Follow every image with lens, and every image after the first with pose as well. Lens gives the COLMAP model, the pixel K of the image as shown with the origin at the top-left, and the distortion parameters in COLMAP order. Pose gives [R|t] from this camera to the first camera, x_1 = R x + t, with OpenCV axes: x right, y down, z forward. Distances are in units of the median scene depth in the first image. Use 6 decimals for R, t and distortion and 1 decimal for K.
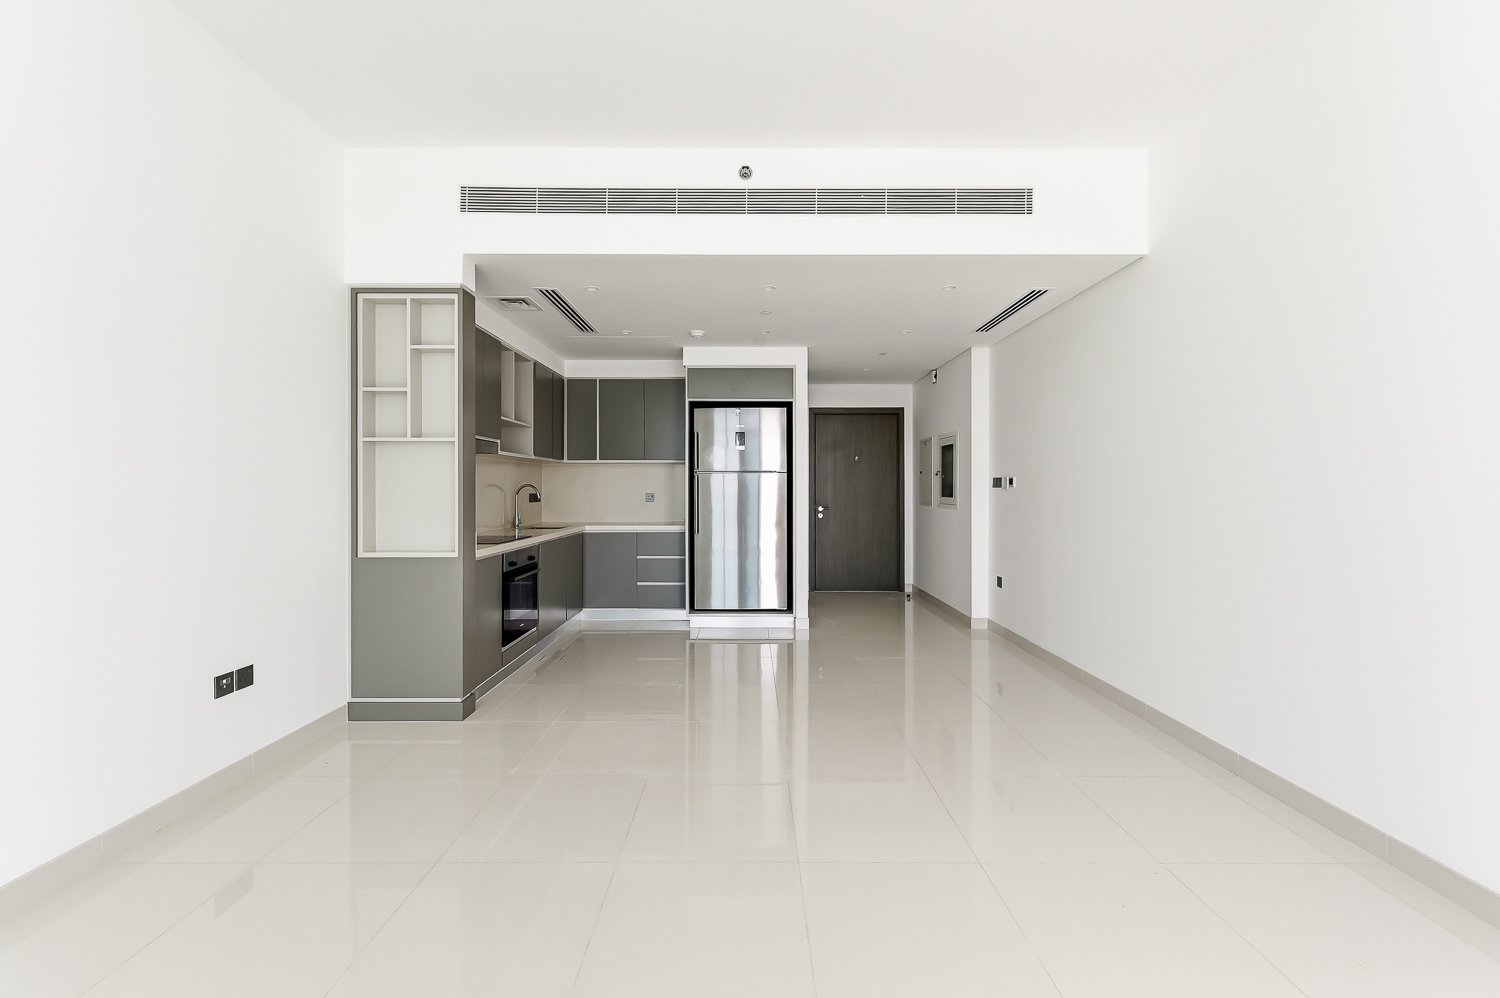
lens RADIAL K [[600.2, 0, 750.1], [0, 600.2, 494.8], [0, 0, 1]] dist [0.000029, 0.000020]
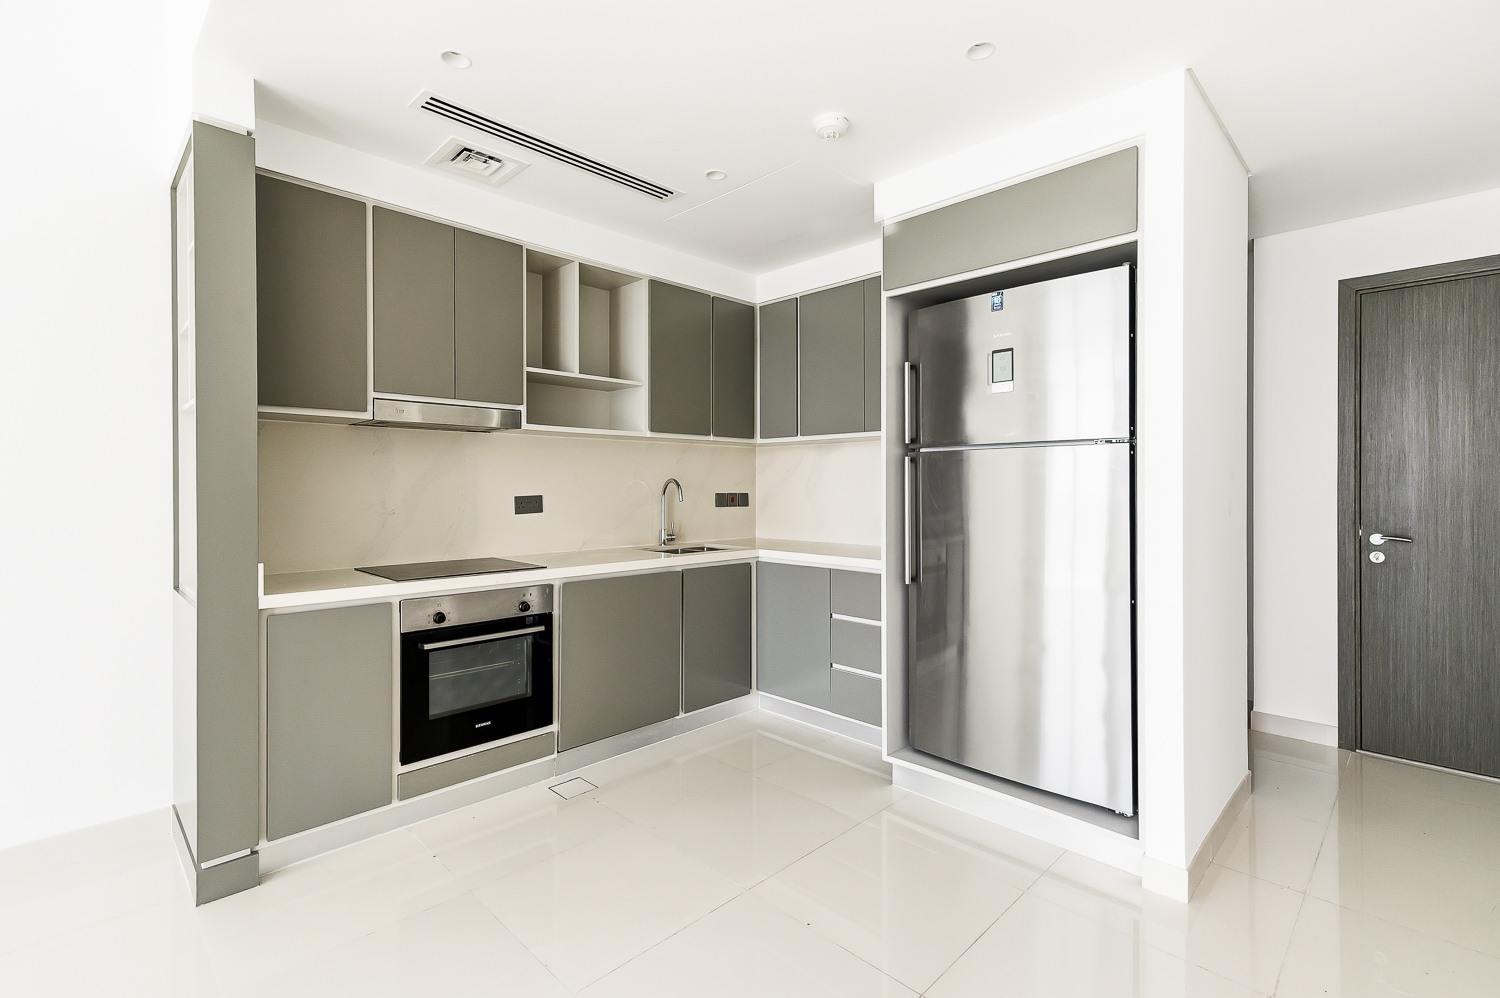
lens RADIAL K [[684.5, 0, 748.1], [0, 684.5, 488.1], [0, 0, 1]] dist [0.006133, 0.000317]
pose [[0.704448, 0.001475, -0.709754, 0.182055], [-0.008246, 0.999947, -0.006106, -0.004074], [0.709708, 0.010154, 0.704423, 0.508412]]
